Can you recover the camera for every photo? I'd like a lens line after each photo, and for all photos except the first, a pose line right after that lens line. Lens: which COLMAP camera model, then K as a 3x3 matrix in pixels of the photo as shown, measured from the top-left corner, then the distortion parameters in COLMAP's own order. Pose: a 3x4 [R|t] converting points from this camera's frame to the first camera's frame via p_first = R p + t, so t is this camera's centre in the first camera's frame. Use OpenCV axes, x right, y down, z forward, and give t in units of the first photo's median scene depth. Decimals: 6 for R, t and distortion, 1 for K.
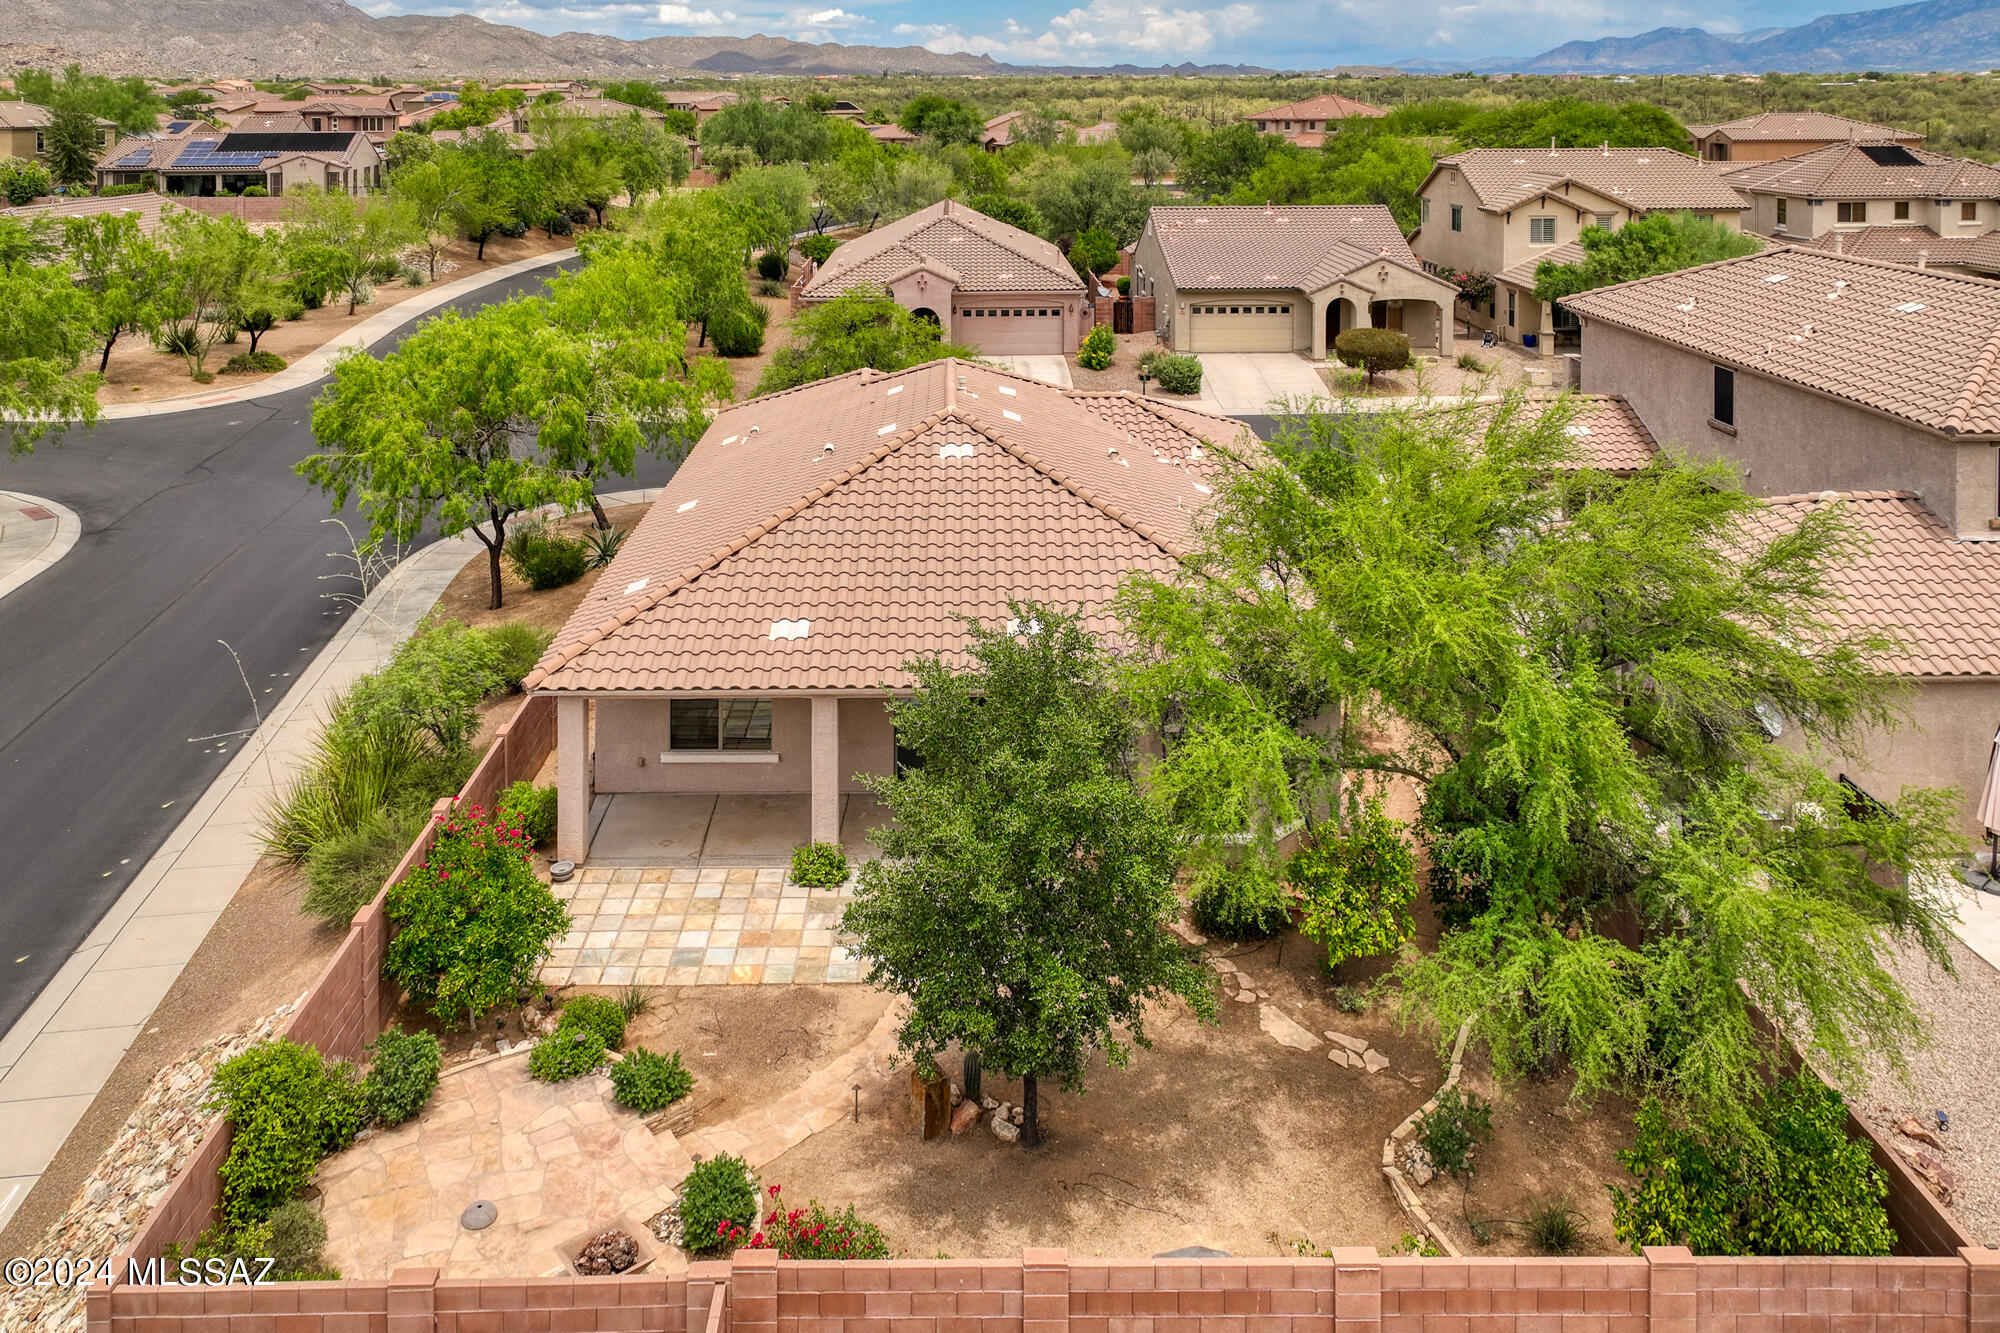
lens RADIAL K [[1459.9, 0, 1000.7], [0, 1459.9, 668.1], [0, 0, 1]] dist [0.022397, 0.000654]
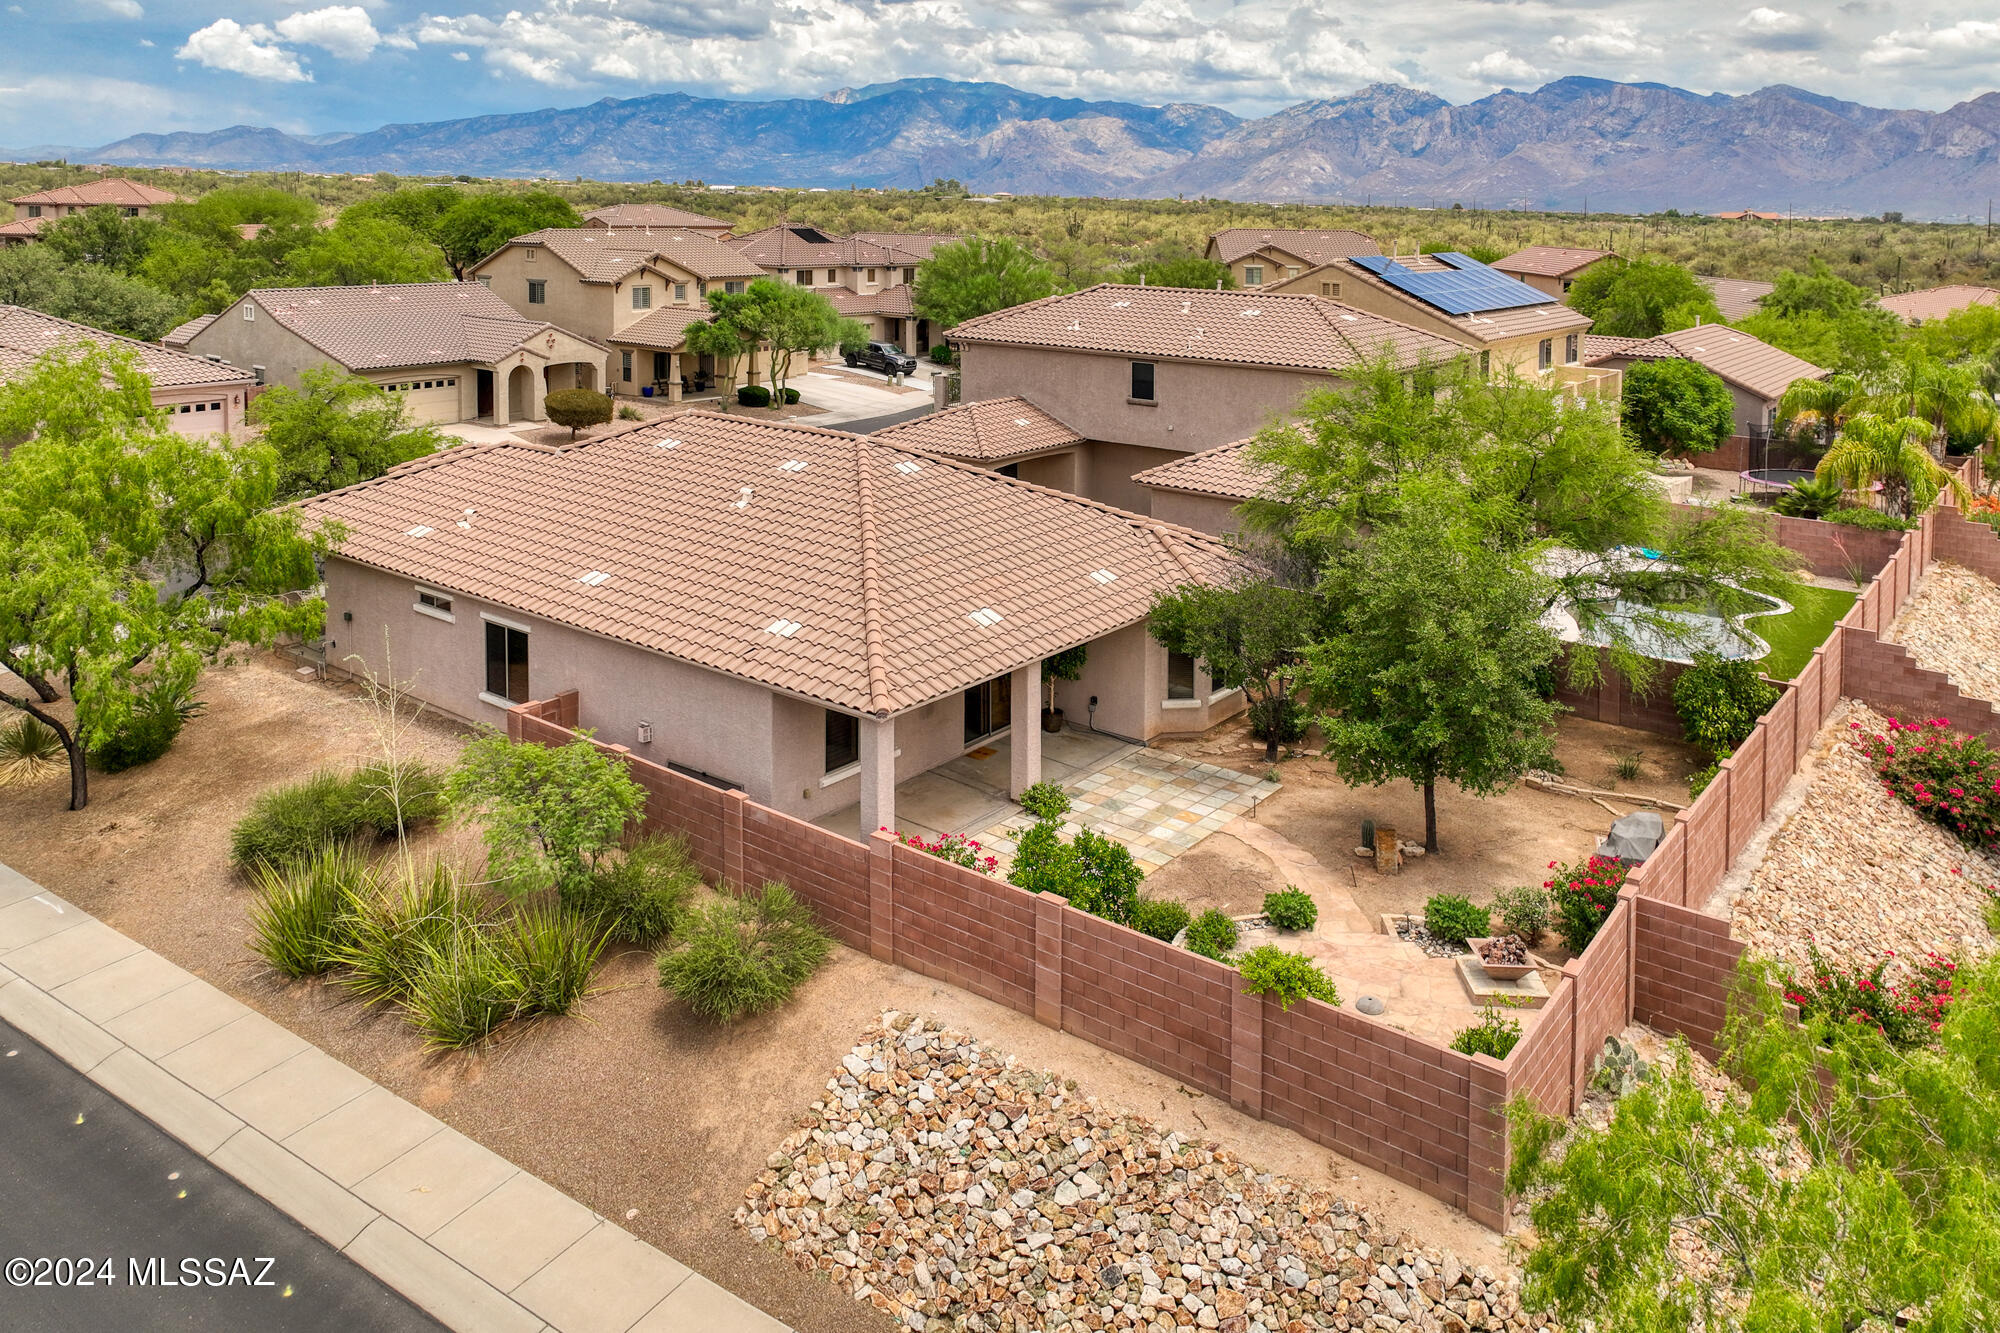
lens RADIAL K [[1394.1, 0, 994.5], [0, 1394.1, 666.6], [0, 0, 1]] dist [0.004700, 0.013018]
pose [[0.654287, -0.231960, 0.719793, -0.314737], [0.263037, 0.962172, 0.070970, -0.021230], [-0.709027, 0.142897, 0.690551, 0.077632]]
